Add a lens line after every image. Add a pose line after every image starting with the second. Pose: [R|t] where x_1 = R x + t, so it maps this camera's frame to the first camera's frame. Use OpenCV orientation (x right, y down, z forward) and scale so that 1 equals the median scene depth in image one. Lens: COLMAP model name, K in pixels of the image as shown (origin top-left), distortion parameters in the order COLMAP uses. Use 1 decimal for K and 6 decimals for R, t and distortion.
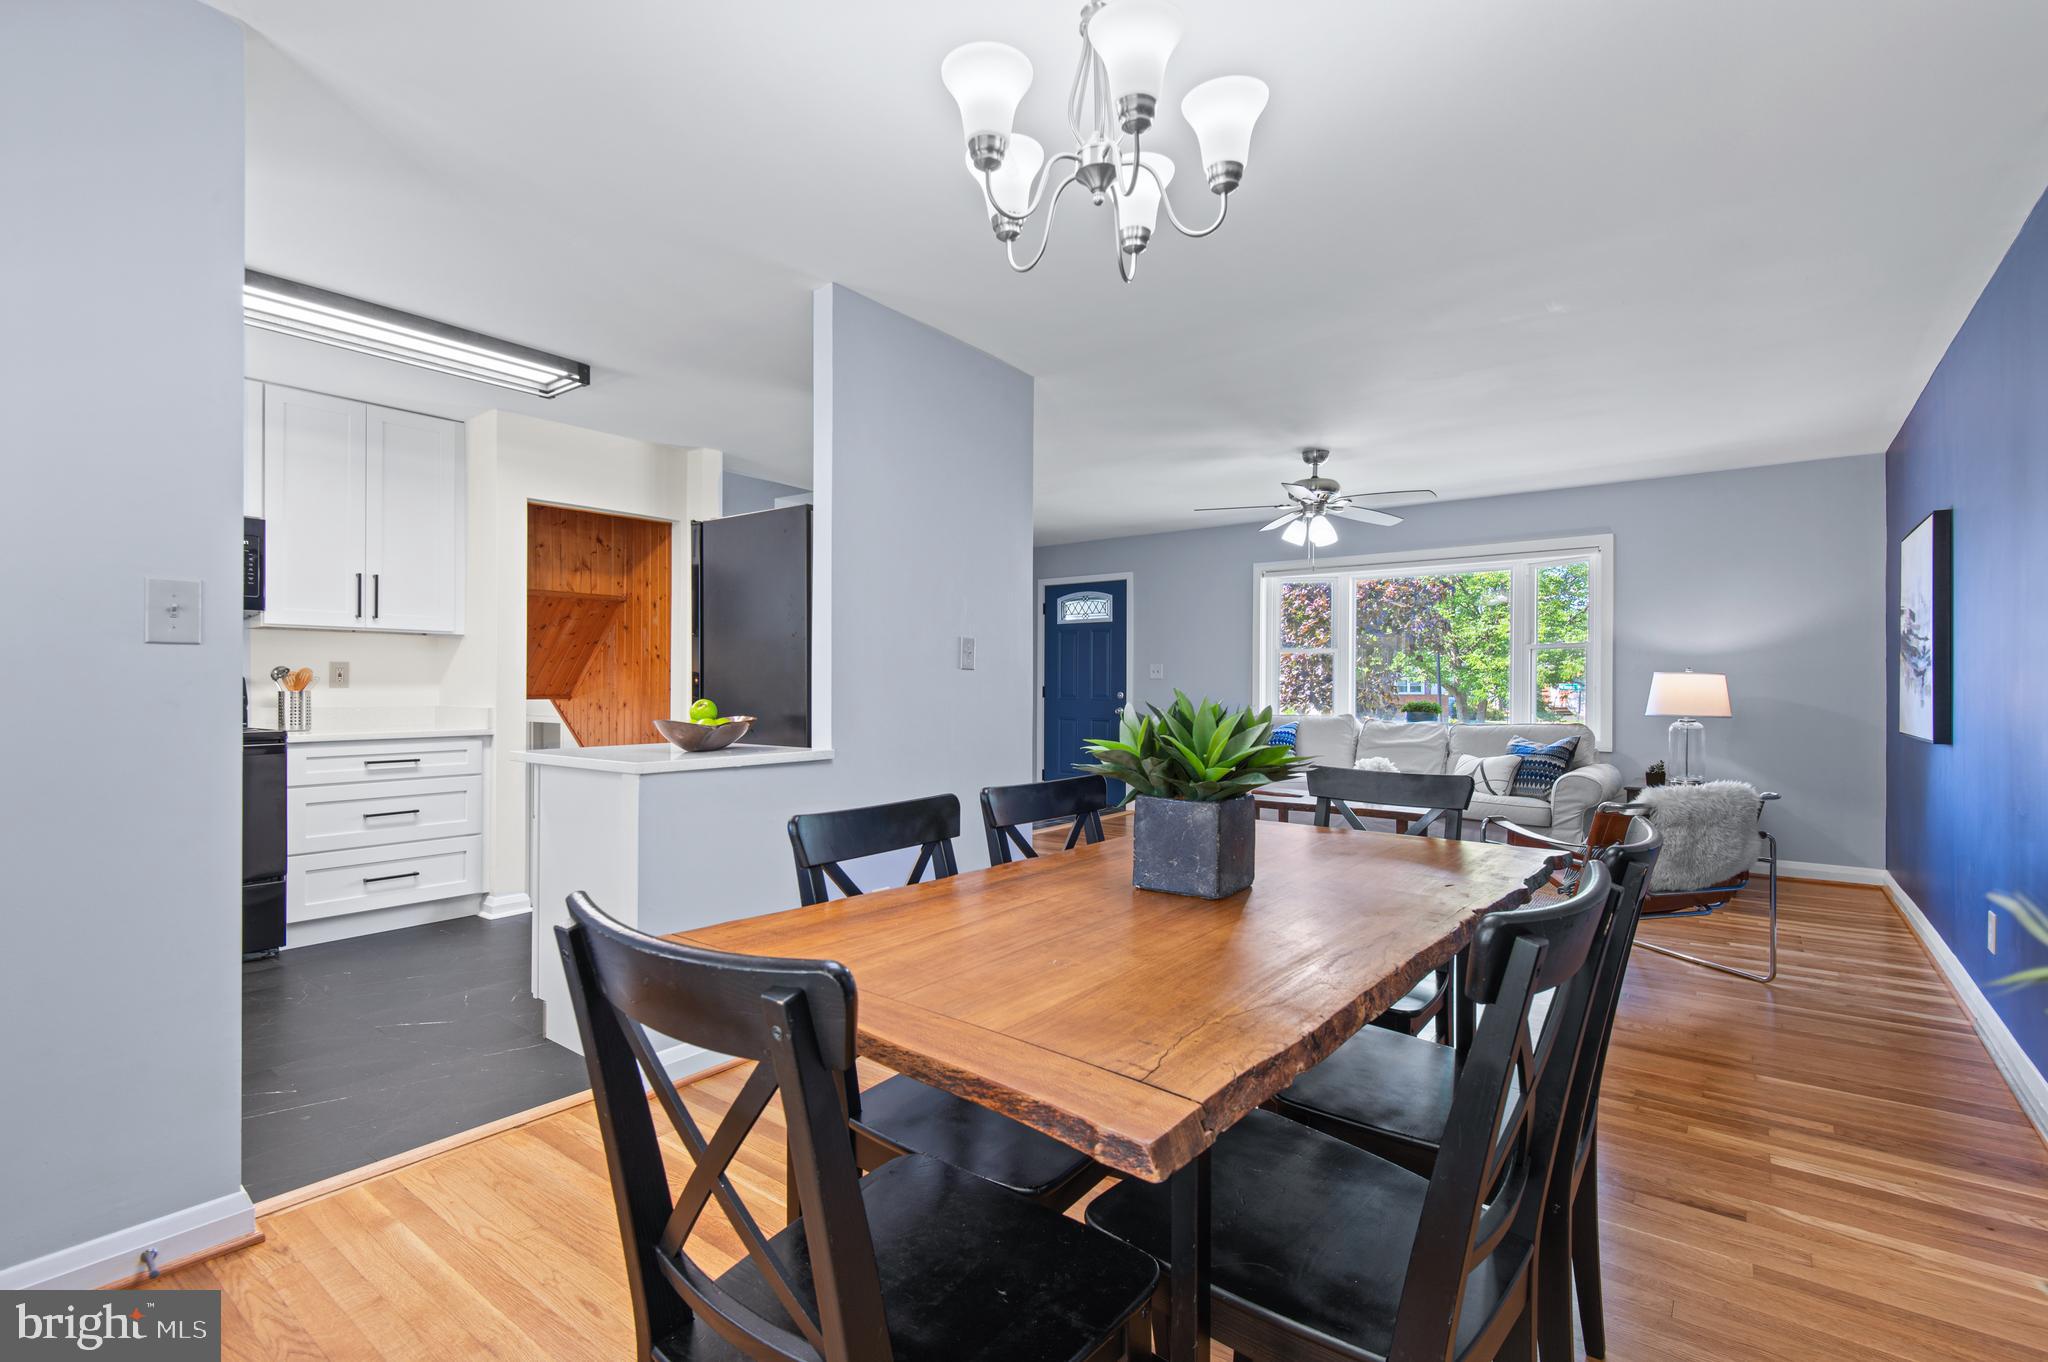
lens RADIAL K [[928.7, 0, 1020.3], [0, 928.7, 679.6], [0, 0, 1]] dist [0.012102, -0.006959]
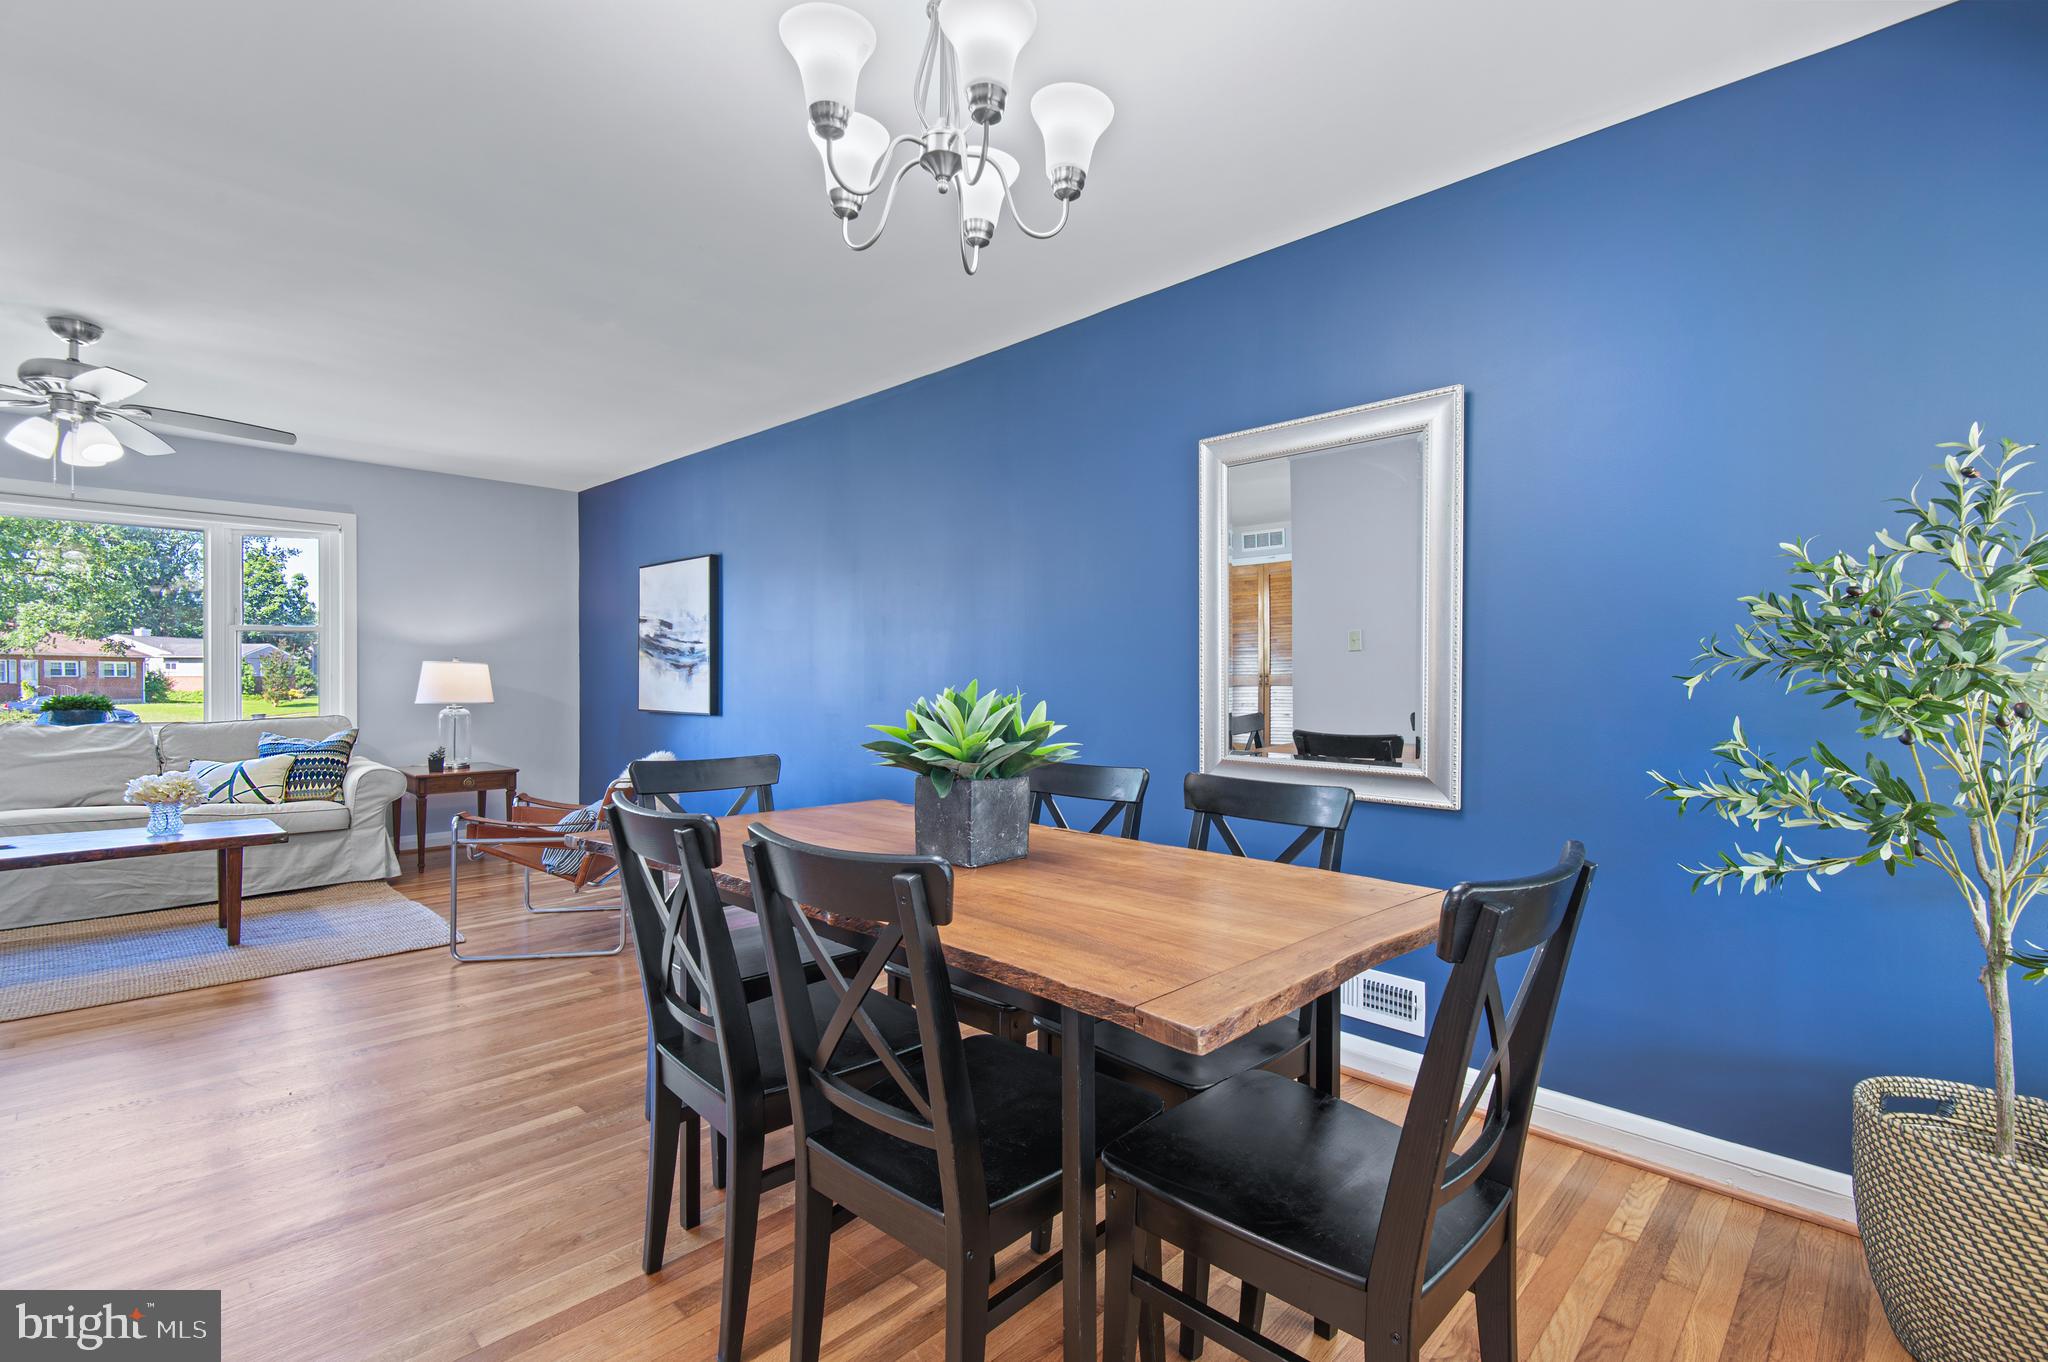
lens RADIAL K [[928.7, 0, 1031.2], [0, 928.7, 686.6], [0, 0, 1]] dist [0.012102, -0.006959]
pose [[0.098984, -0.012639, 0.995009, -0.258362], [-0.009355, 0.999863, 0.013632, -0.000020], [-0.995045, -0.010658, 0.098852, 0.229153]]
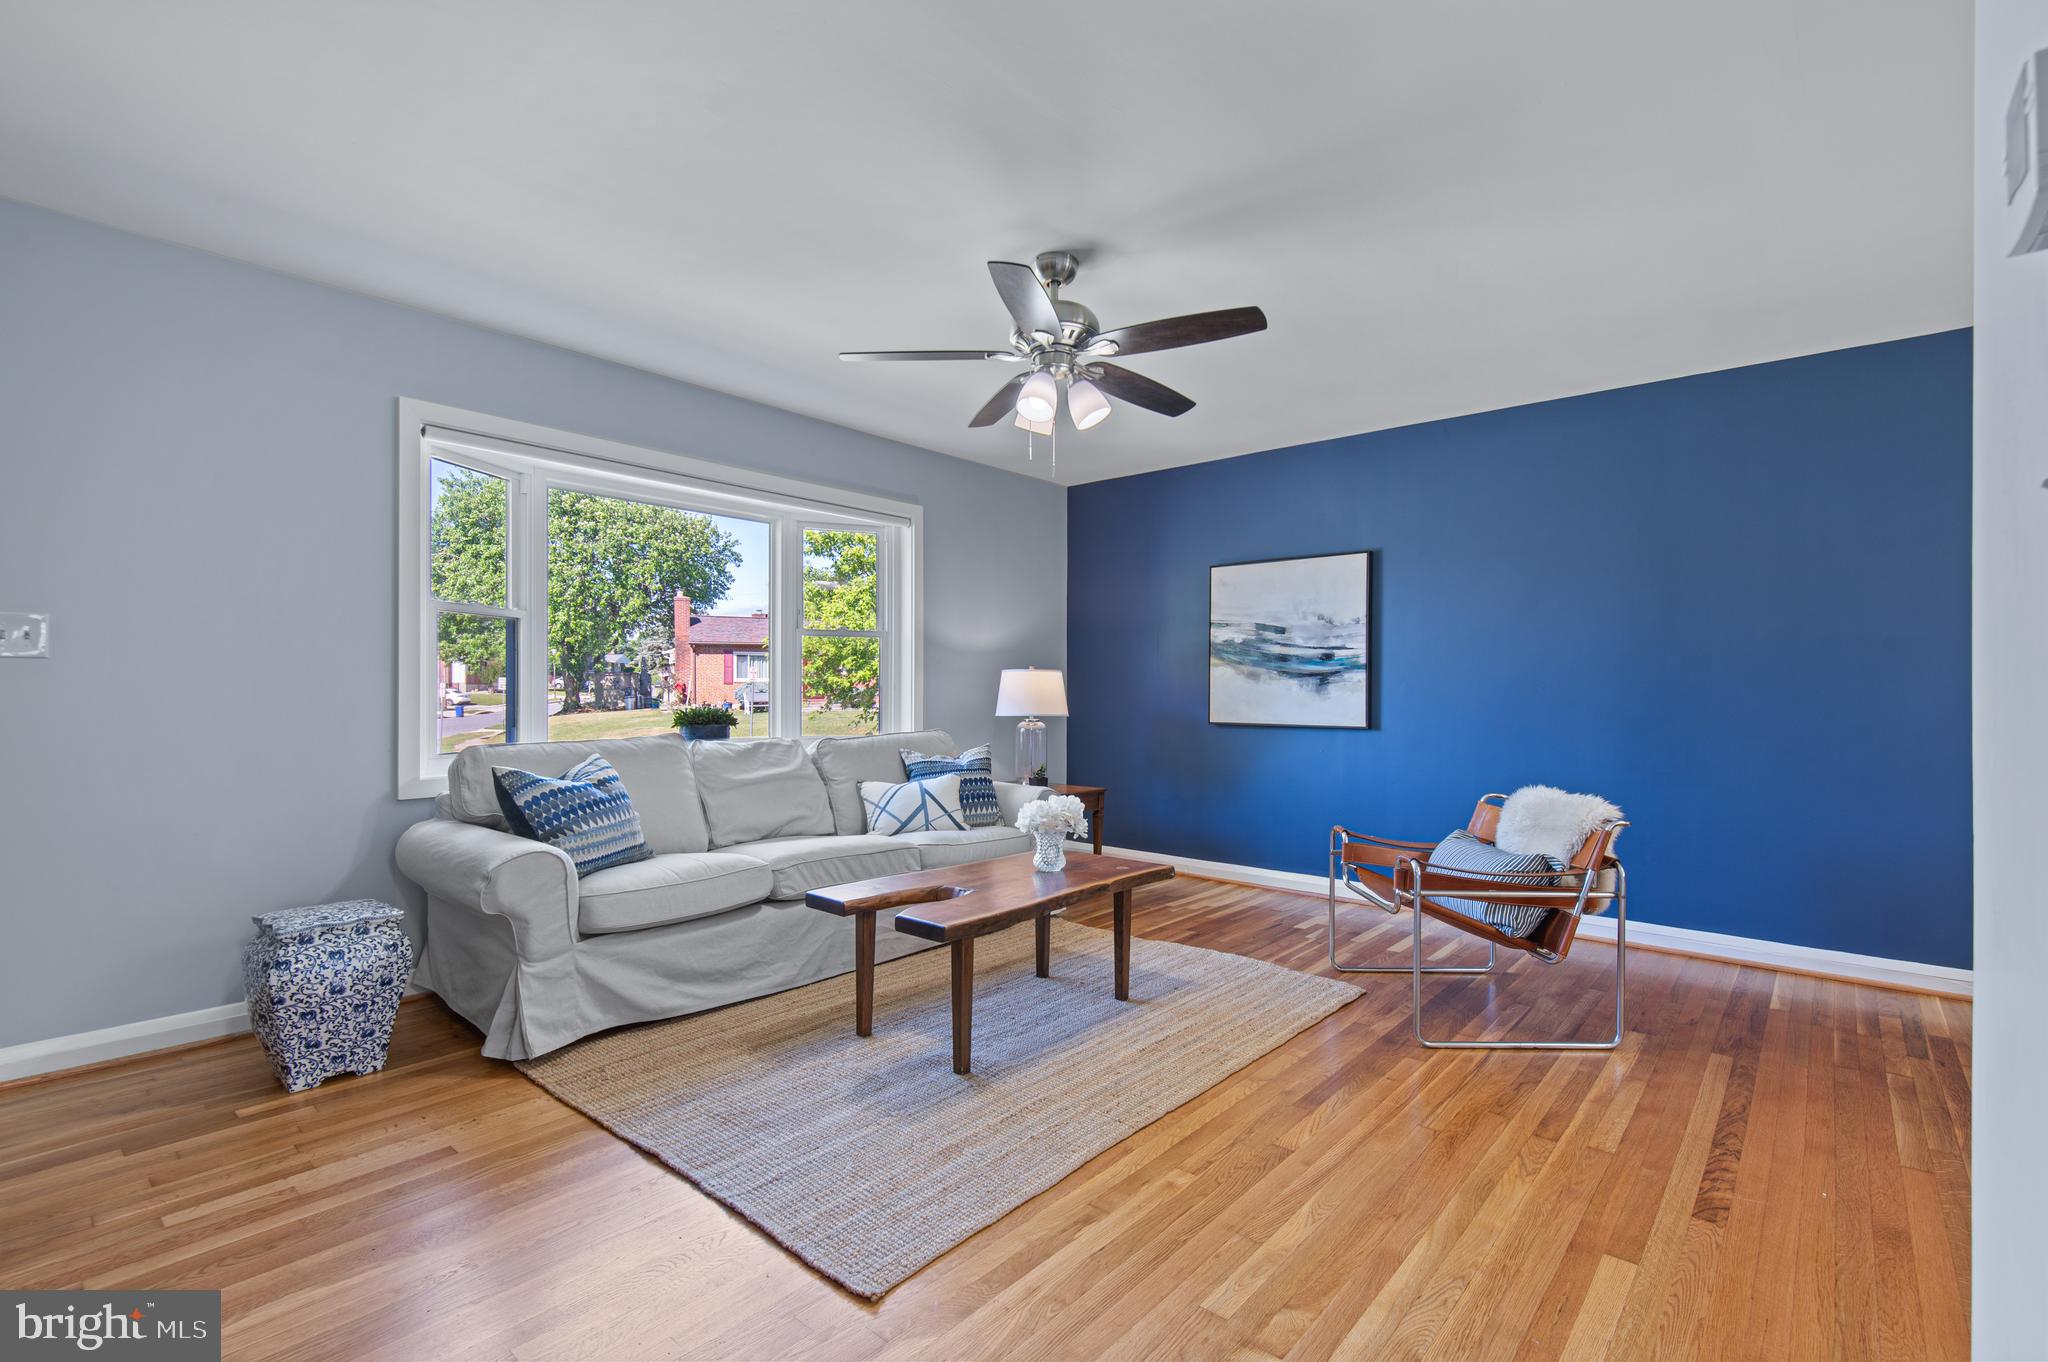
lens RADIAL K [[928.7, 0, 1015.0], [0, 928.7, 690.8], [0, 0, 1]] dist [0.012102, -0.006959]
pose [[0.050233, -0.003727, 0.998731, -0.222530], [-0.008327, 0.999957, 0.004150, 0.009351], [-0.998703, -0.008525, 0.050200, 0.910971]]
